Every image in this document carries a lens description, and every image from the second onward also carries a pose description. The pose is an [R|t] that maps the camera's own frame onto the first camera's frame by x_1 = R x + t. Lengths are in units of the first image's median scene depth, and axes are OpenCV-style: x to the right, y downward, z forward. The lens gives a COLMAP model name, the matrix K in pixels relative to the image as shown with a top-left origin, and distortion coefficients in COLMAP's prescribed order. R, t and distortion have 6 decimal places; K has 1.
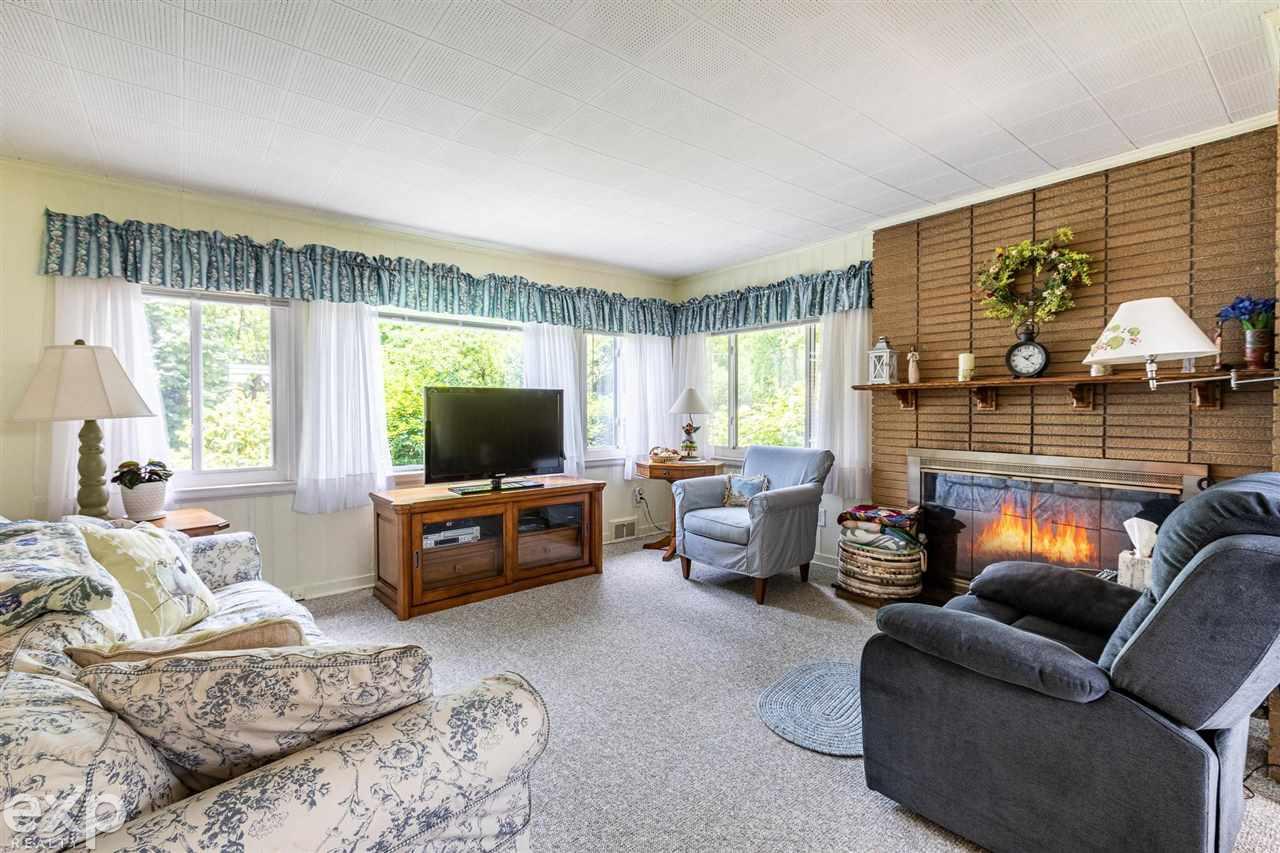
lens RADIAL K [[584.3, 0, 643.4], [0, 584.3, 424.7], [0, 0, 1]] dist [0.000375, 0.000061]
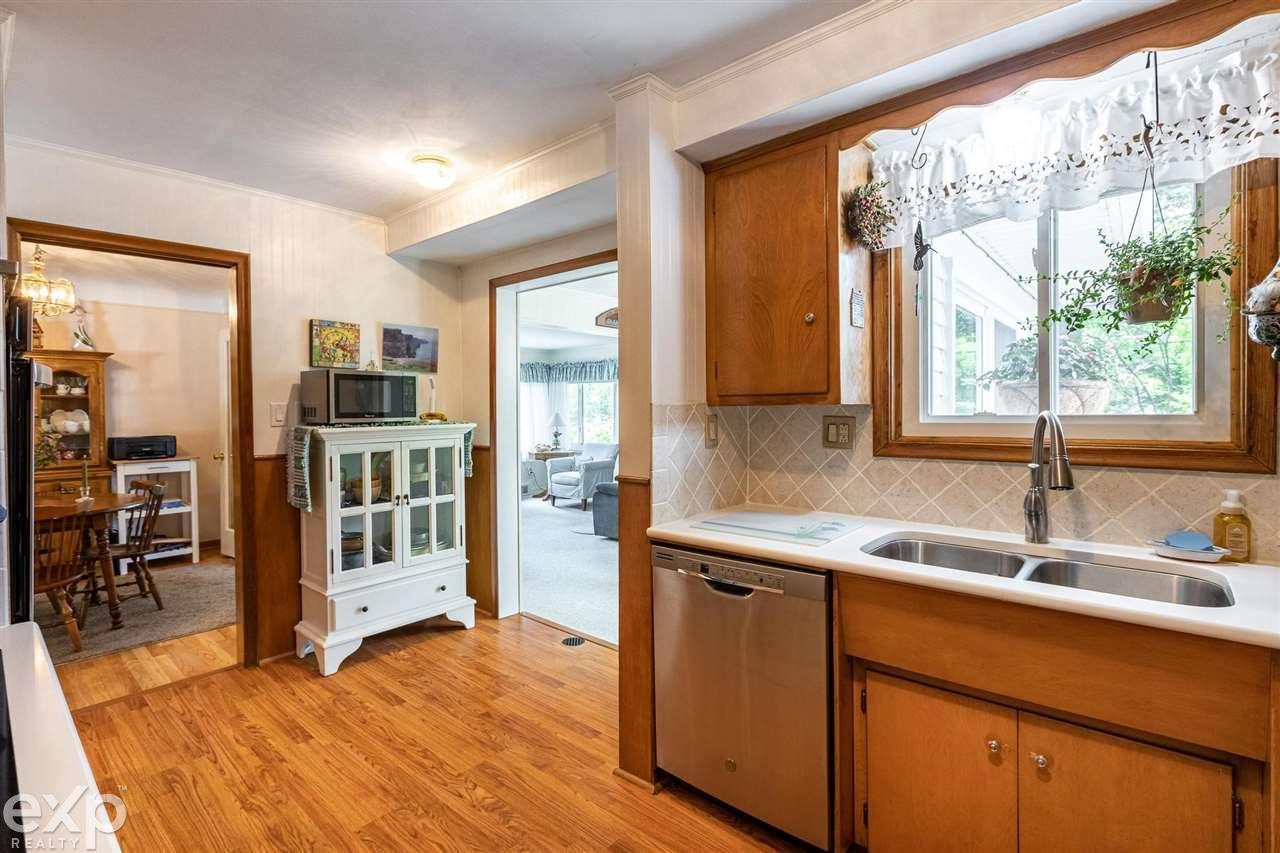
lens RADIAL K [[599.6, 0, 631.8], [0, 599.6, 420.2], [0, 0, 1]] dist [0.000853, 0.000093]
pose [[0.986943, -0.005911, 0.160963, 0.007102], [0.007313, 0.999940, -0.008125, -0.022750], [-0.160905, 0.009196, 0.986927, -1.058226]]
